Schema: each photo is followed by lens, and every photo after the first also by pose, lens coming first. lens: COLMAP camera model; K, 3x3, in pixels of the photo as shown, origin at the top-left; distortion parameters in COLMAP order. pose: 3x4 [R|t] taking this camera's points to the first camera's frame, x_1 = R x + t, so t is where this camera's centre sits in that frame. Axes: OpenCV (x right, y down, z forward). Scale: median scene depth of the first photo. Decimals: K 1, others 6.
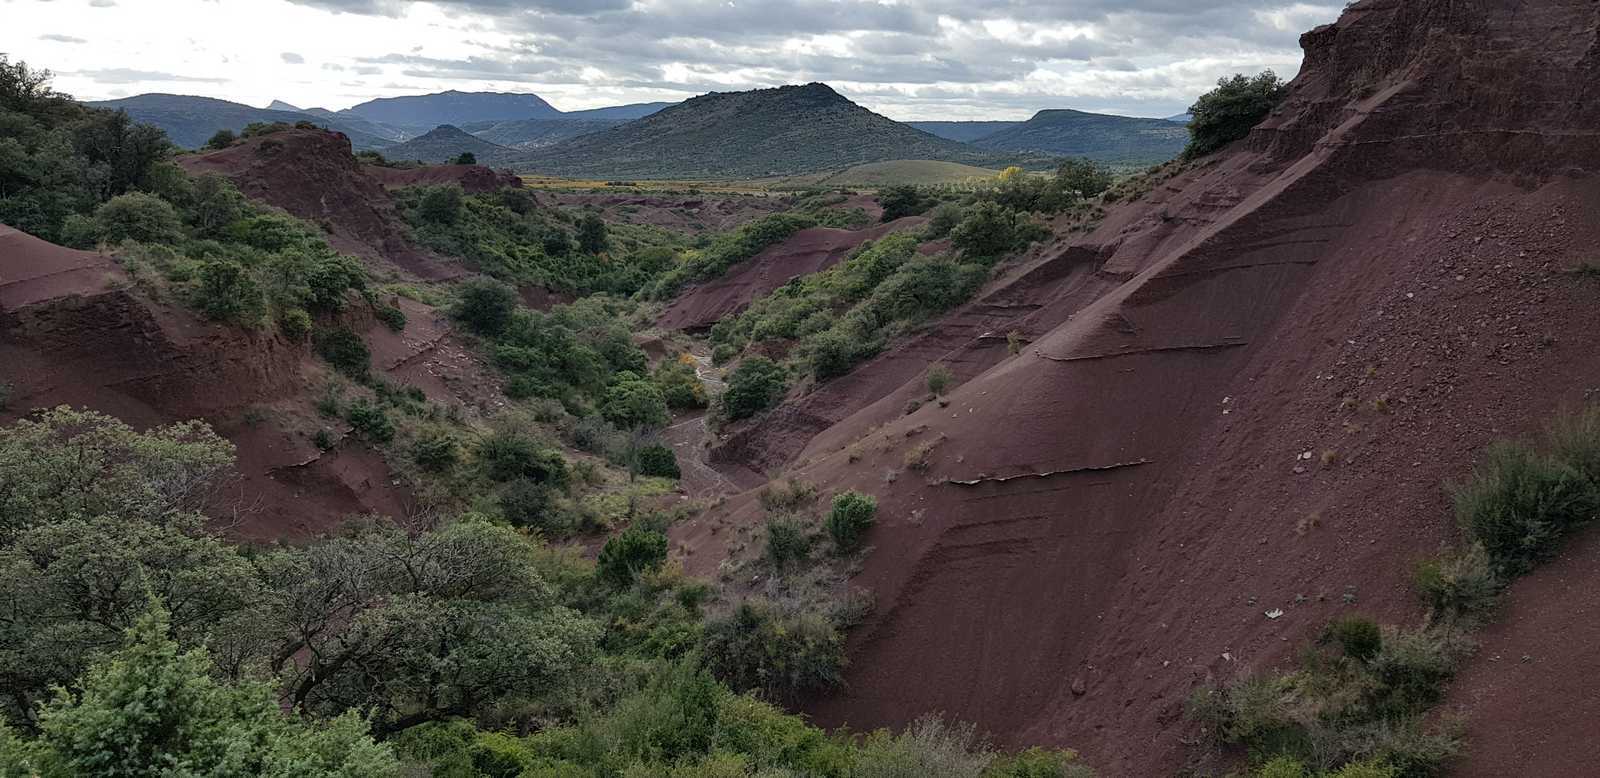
lens RADIAL K [[1244.4, 0, 800.0], [0, 1244.4, 389.0], [0, 0, 1]] dist [0.106938, -0.248421]
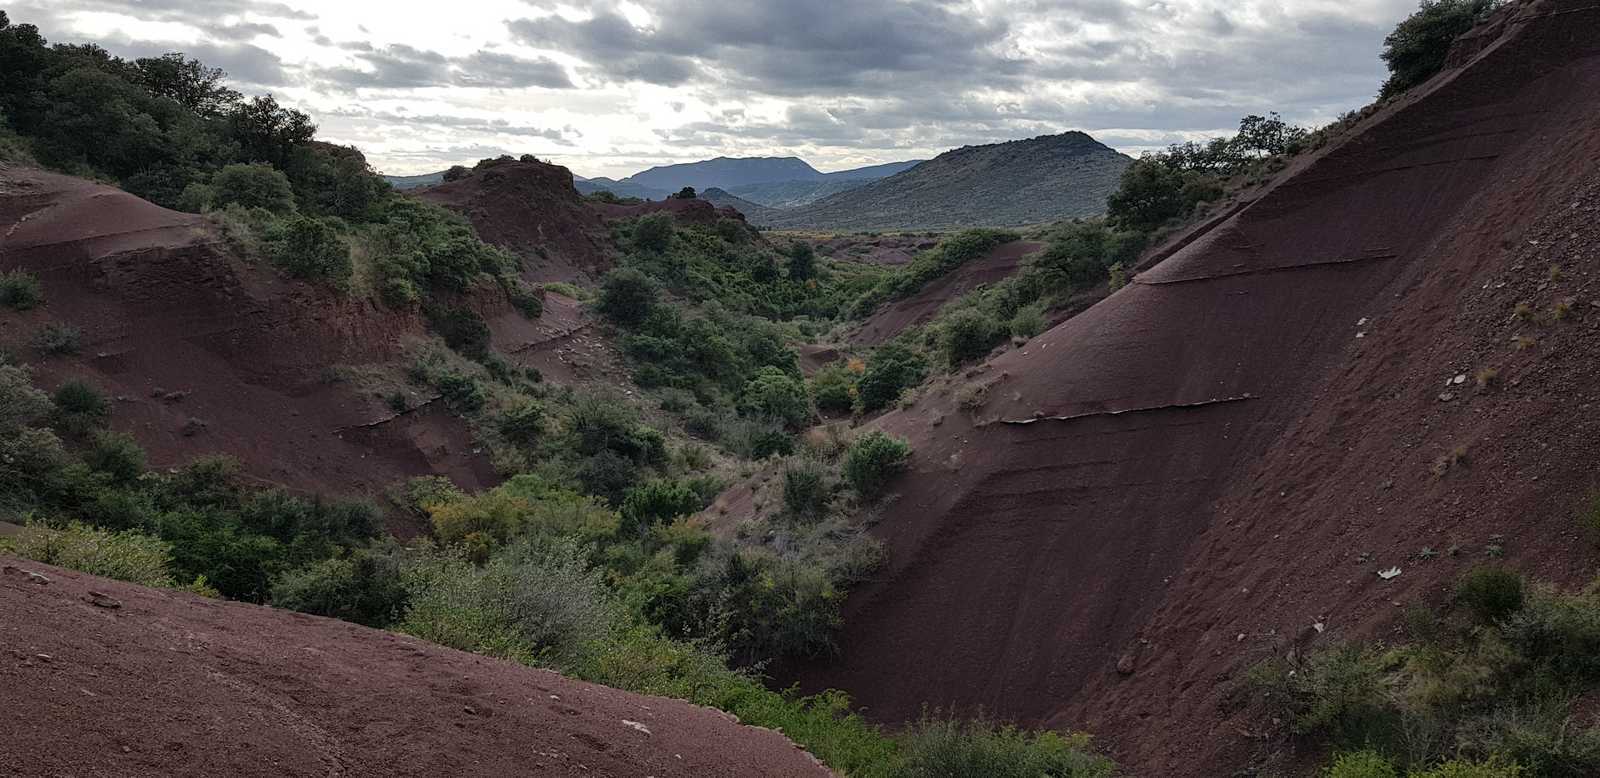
lens RADIAL K [[1248.9, 0, 783.6], [0, 1248.9, 357.8], [0, 0, 1]] dist [0.084518, -0.145169]
pose [[0.976629, 0.000902, -0.214931, 0.118013], [-0.015604, 0.997650, -0.066716, 0.067176], [0.214366, 0.068511, 0.974348, 0.120531]]
